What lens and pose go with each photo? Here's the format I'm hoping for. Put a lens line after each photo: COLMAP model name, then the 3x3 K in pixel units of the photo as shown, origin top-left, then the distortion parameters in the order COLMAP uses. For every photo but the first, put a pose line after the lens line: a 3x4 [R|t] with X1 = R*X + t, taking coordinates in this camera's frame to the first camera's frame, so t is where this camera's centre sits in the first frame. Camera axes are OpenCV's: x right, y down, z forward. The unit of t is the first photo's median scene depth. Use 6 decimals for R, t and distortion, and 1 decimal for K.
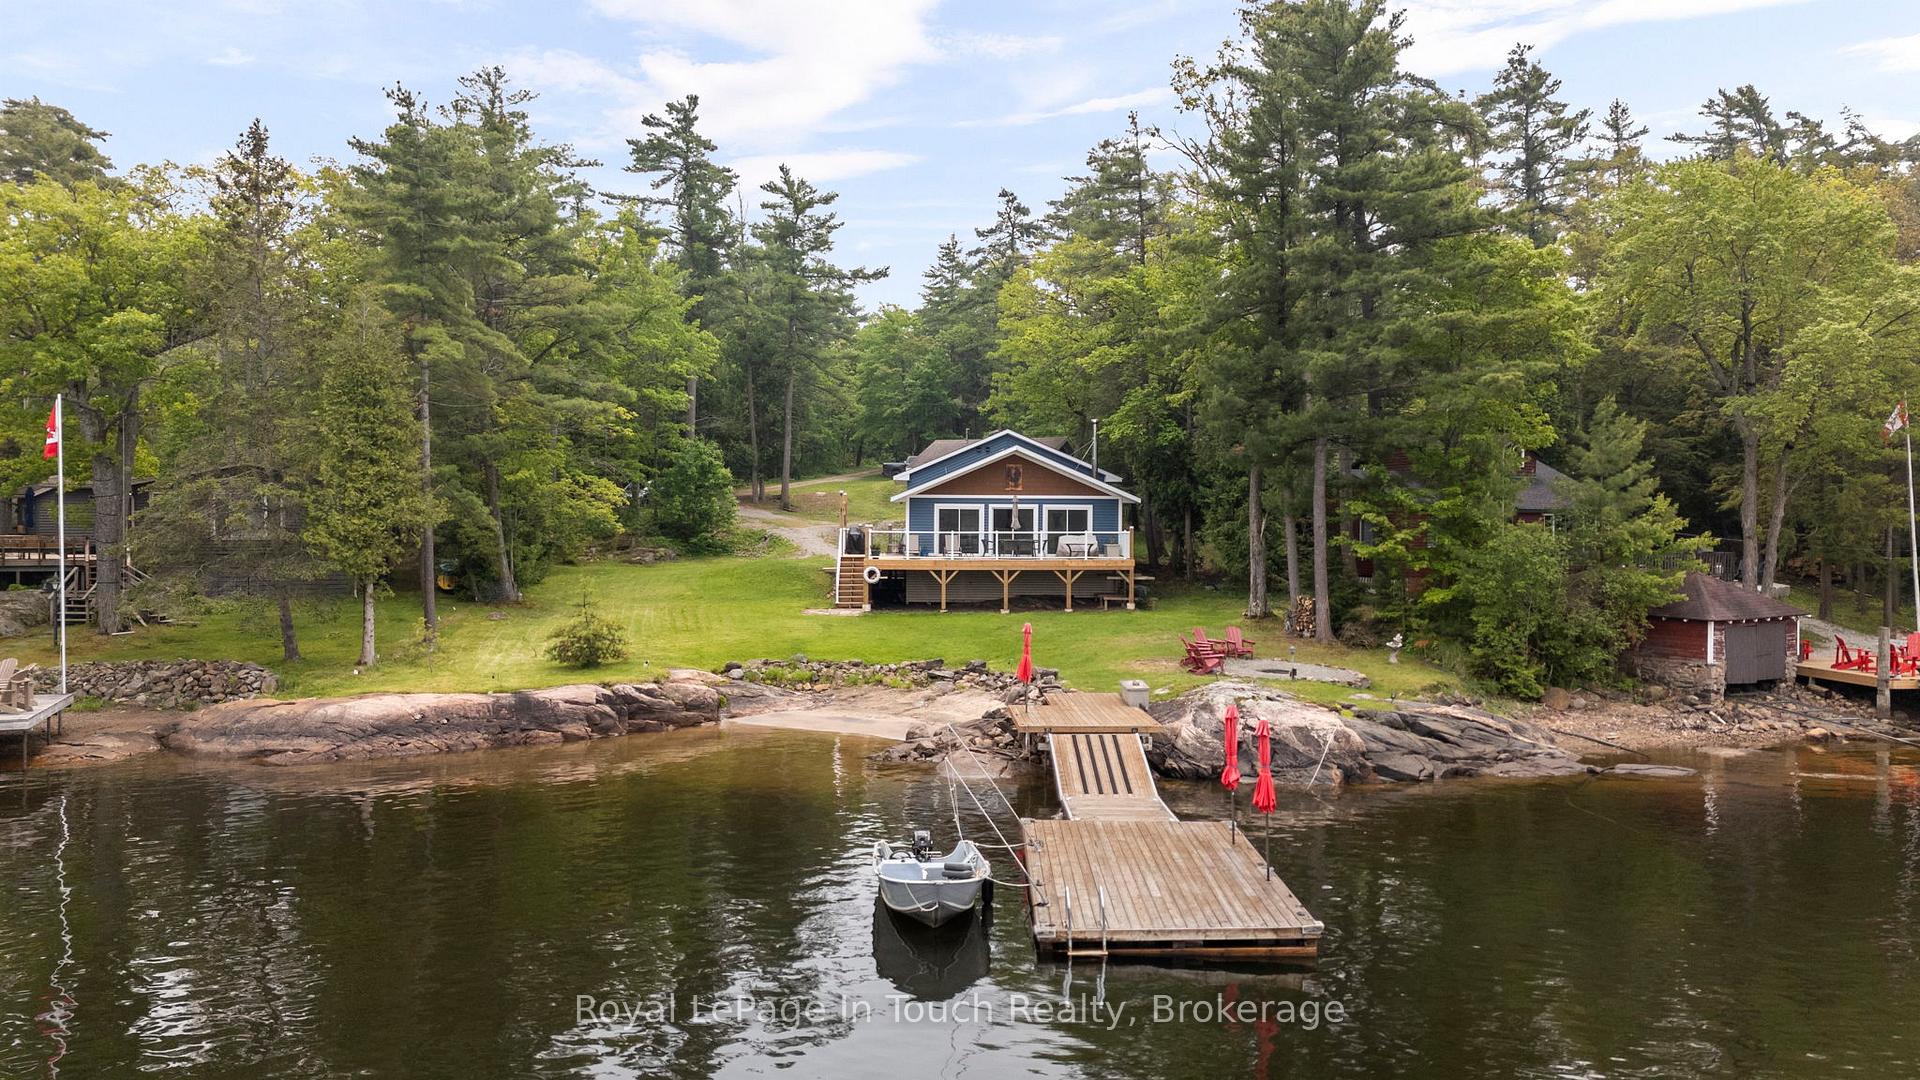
lens RADIAL K [[1403.4, 0, 956.6], [0, 1403.4, 531.8], [0, 0, 1]] dist [0.096936, -0.097033]
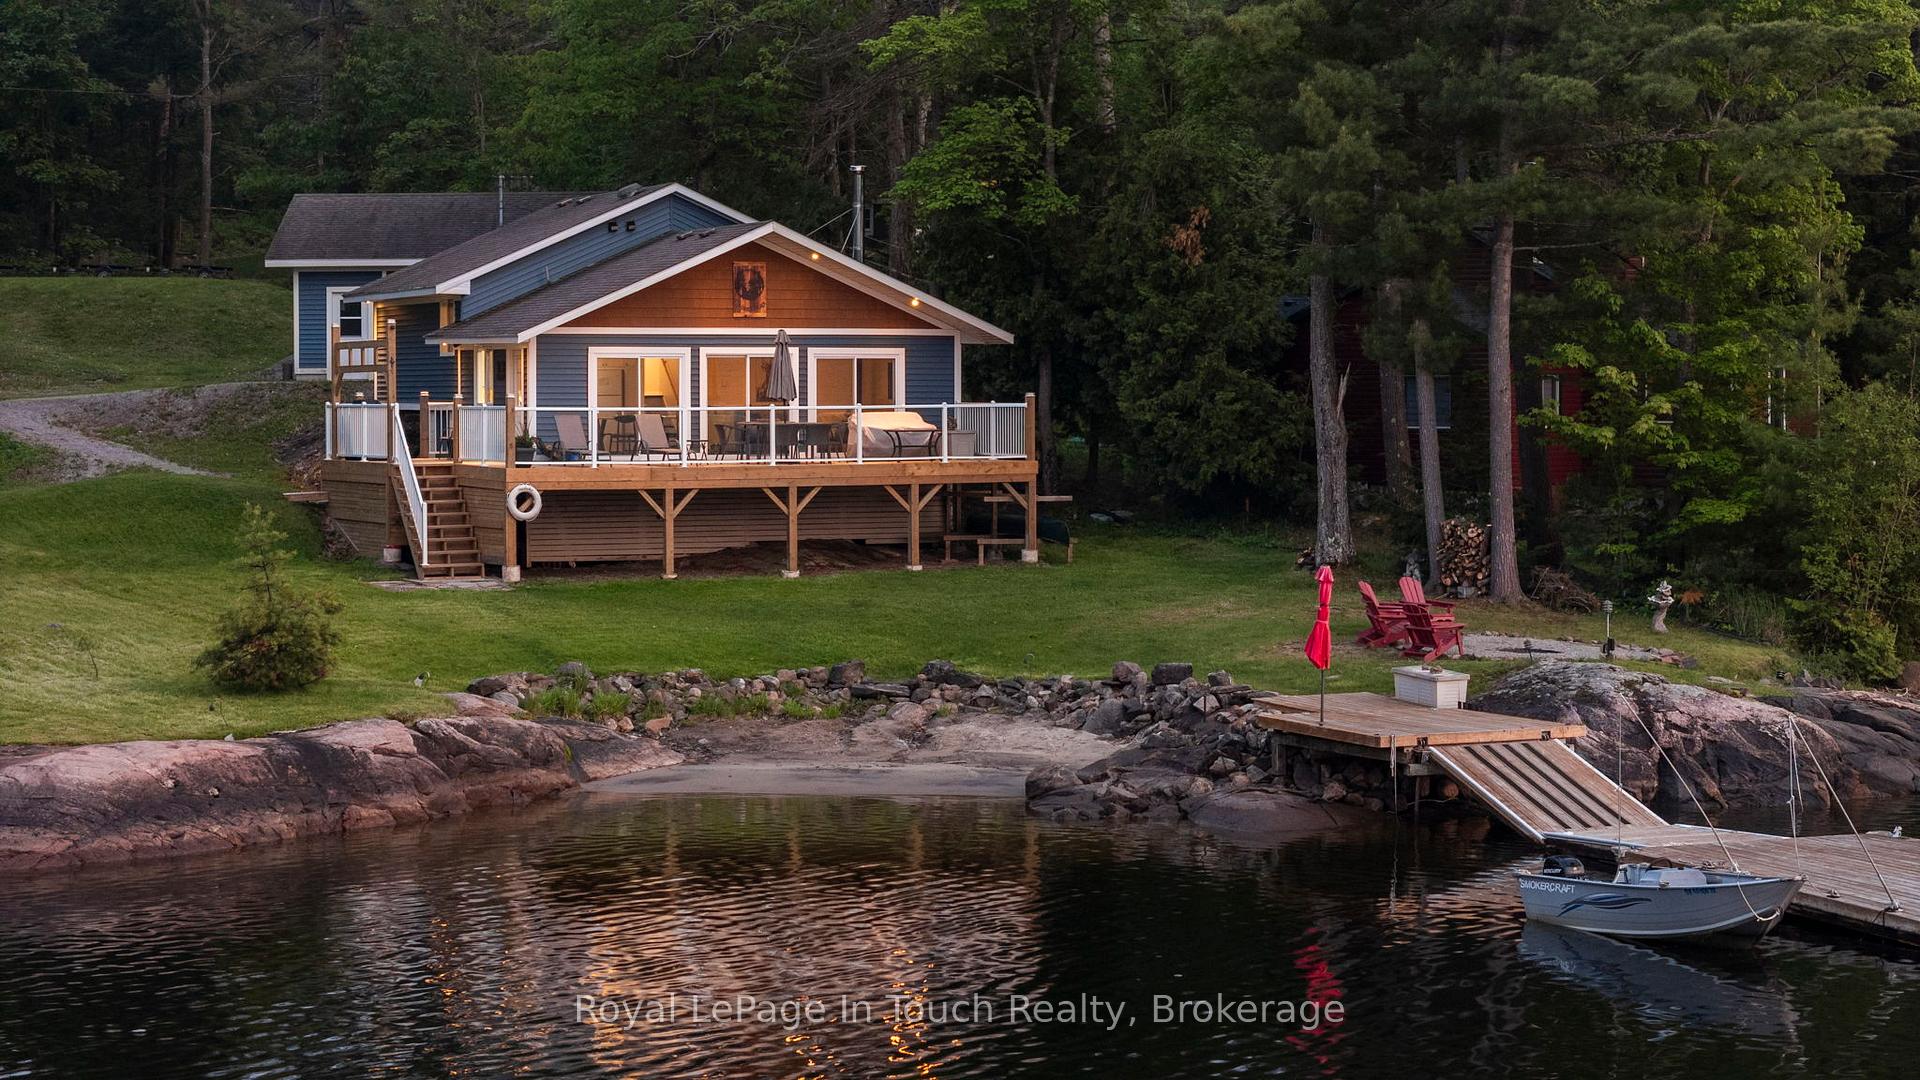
lens RADIAL K [[3861.0, 0, 970.7], [0, 3861.0, 530.1], [0, 0, 1]] dist [-0.157891, 0.000000]
pose [[0.921865, -0.021986, 0.386887, -0.503306], [0.009347, 0.999360, 0.034522, -0.003211], [-0.387399, -0.028208, 0.921481, -0.282428]]
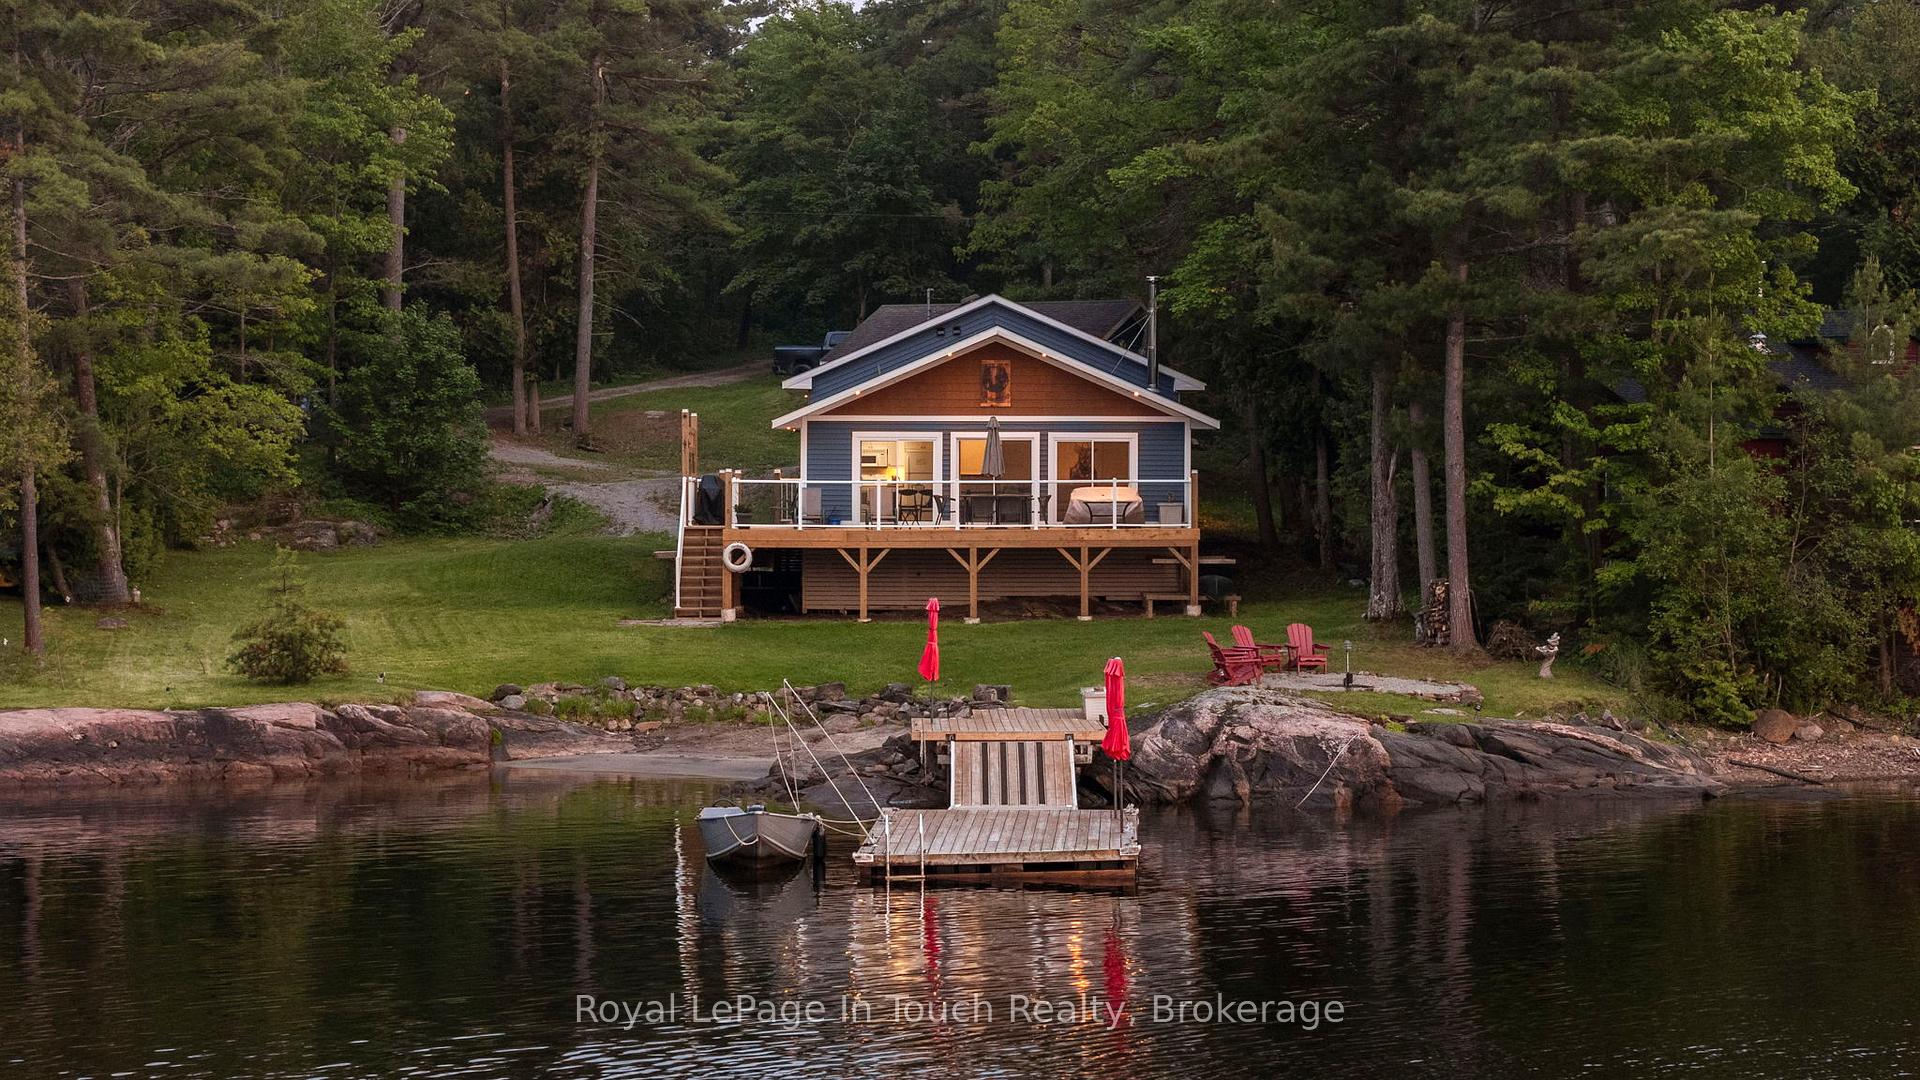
lens RADIAL K [[3992.3, 0, 979.9], [0, 3992.3, 531.1], [0, 0, 1]] dist [-0.175380, 0.000000]
pose [[0.999821, -0.003728, -0.018524, 0.081840], [0.003784, 0.999988, 0.002992, 0.018903], [0.018513, -0.003062, 0.999824, -0.745873]]
